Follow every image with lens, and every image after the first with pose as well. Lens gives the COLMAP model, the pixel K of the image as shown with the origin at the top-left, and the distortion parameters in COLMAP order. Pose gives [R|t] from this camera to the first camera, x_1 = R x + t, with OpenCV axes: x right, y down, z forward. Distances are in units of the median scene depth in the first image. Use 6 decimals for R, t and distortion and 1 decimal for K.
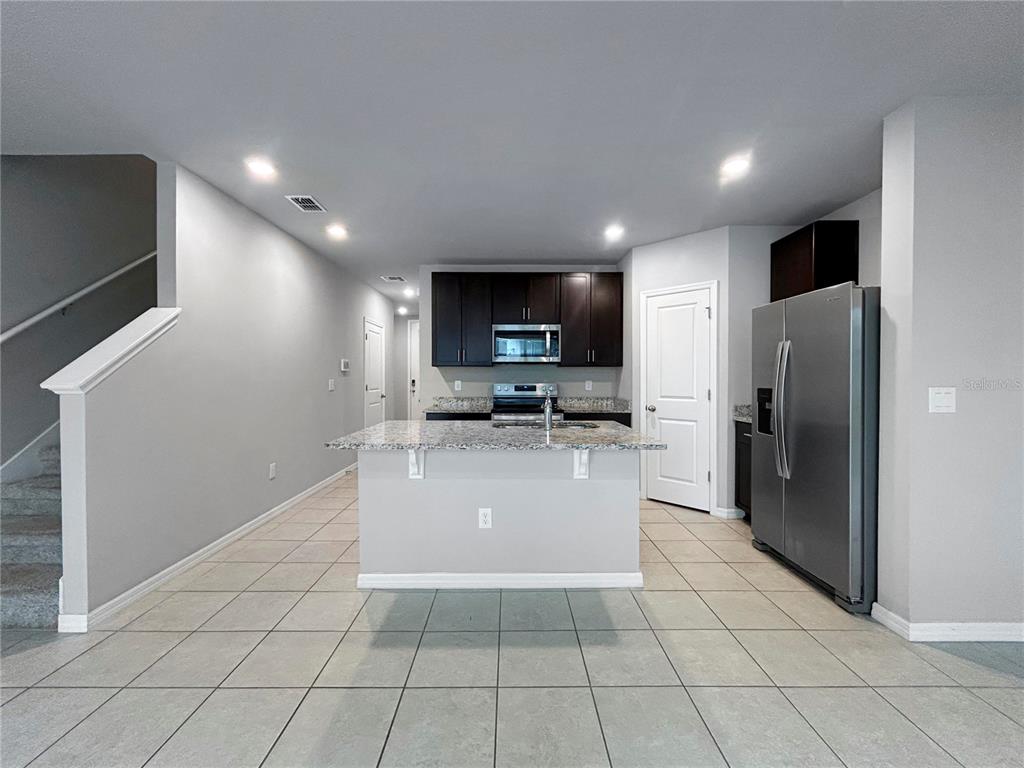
lens RADIAL K [[419.0, 0, 511.7], [0, 419.0, 378.9], [0, 0, 1]] dist [0.002235, 0.000198]
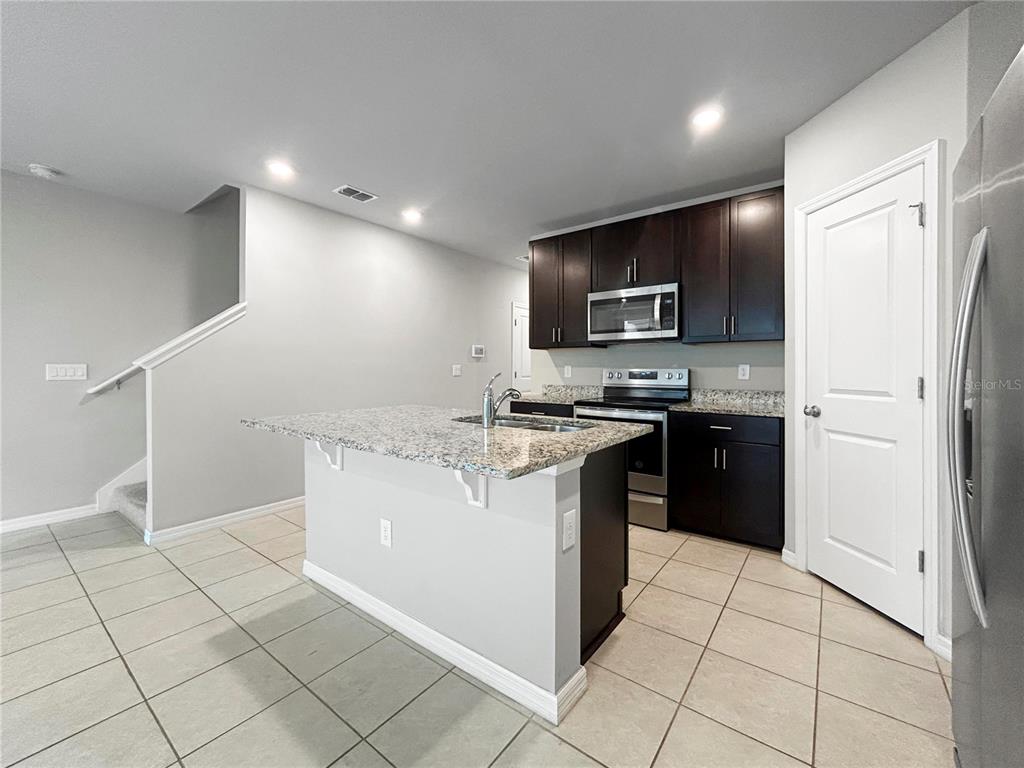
lens RADIAL K [[423.8, 0, 511.4], [0, 423.8, 367.8], [0, 0, 1]] dist [-0.001614, 0.000006]
pose [[0.791119, -0.001356, -0.611661, 0.363577], [-0.004129, 0.999963, -0.007557, 0.018607], [0.611649, 0.008505, 0.791084, 0.311783]]
